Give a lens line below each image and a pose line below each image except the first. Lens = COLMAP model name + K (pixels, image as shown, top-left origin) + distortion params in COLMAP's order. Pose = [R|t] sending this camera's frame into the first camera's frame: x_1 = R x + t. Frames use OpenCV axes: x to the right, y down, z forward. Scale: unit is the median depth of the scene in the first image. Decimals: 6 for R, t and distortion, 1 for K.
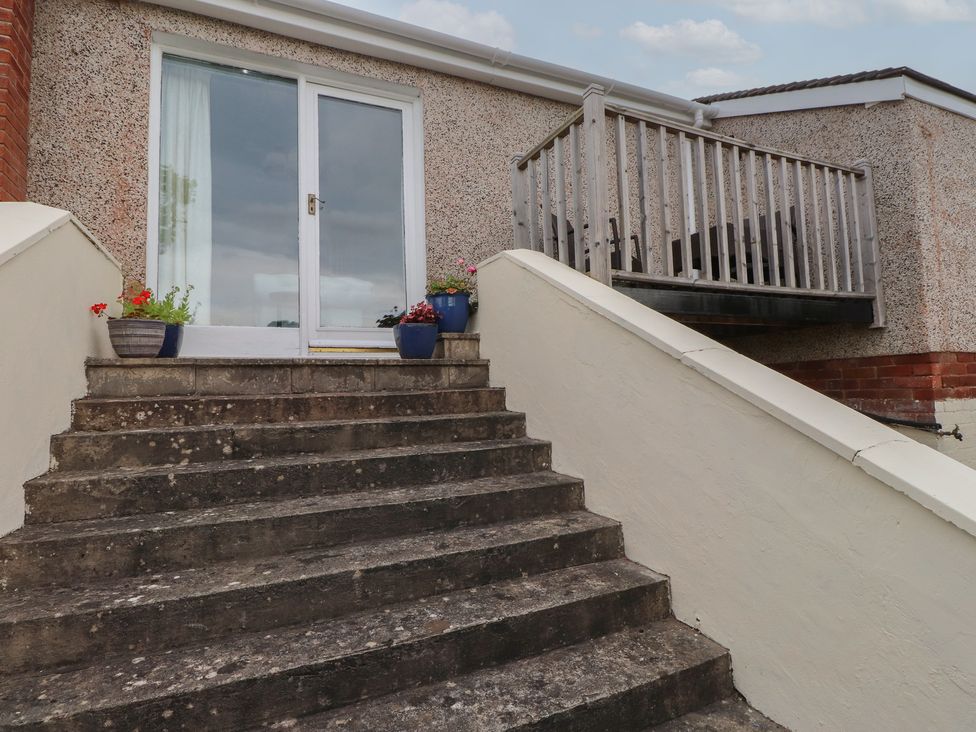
lens RADIAL K [[515.0, 0, 478.4], [0, 515.0, 362.0], [0, 0, 1]] dist [0.004974, -0.015565]
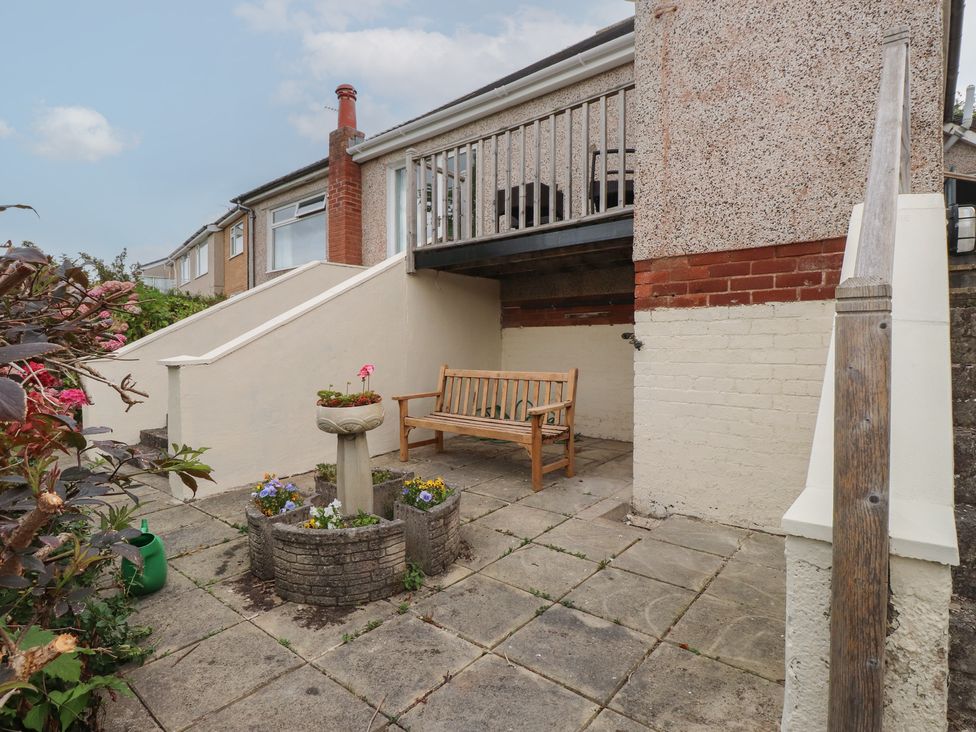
lens RADIAL K [[515.0, 0, 478.4], [0, 515.0, 362.0], [0, 0, 1]] dist [0.004974, -0.015565]
pose [[0.429944, 0.055410, -0.901154, 1.640299], [0.040510, 0.995926, 0.080565, 0.080611], [0.901946, -0.071145, 0.425947, 0.282711]]
